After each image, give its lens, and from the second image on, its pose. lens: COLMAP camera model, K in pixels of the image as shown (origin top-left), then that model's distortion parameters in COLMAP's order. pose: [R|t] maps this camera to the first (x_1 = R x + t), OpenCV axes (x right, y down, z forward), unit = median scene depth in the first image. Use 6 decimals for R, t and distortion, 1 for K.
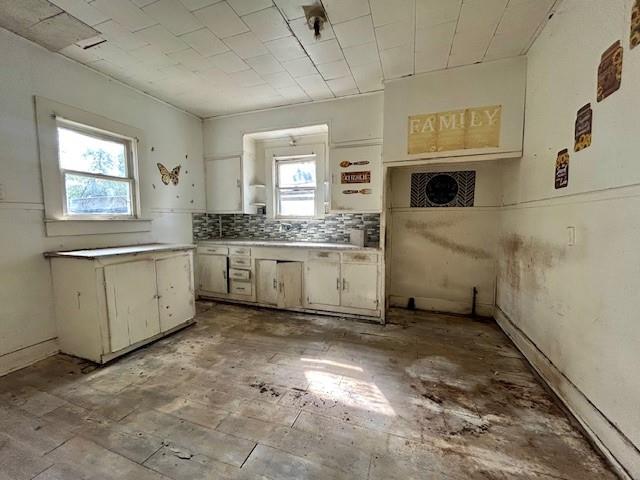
lens RADIAL K [[258.3, 0, 318.8], [0, 258.3, 239.0], [0, 0, 1]] dist [-0.000701, 0.000557]
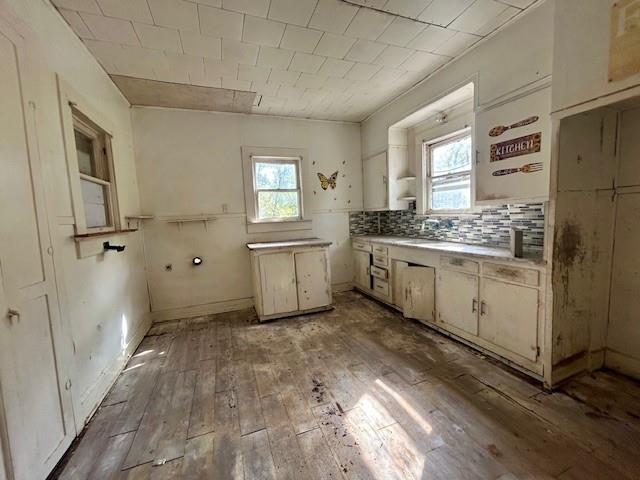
lens RADIAL K [[258.3, 0, 318.8], [0, 258.3, 239.0], [0, 0, 1]] dist [-0.000701, 0.000557]
pose [[0.650069, 0.038366, -0.758906, 0.340551], [-0.013063, 0.999141, 0.039321, -0.032466], [0.759763, -0.015648, 0.650012, 0.219165]]
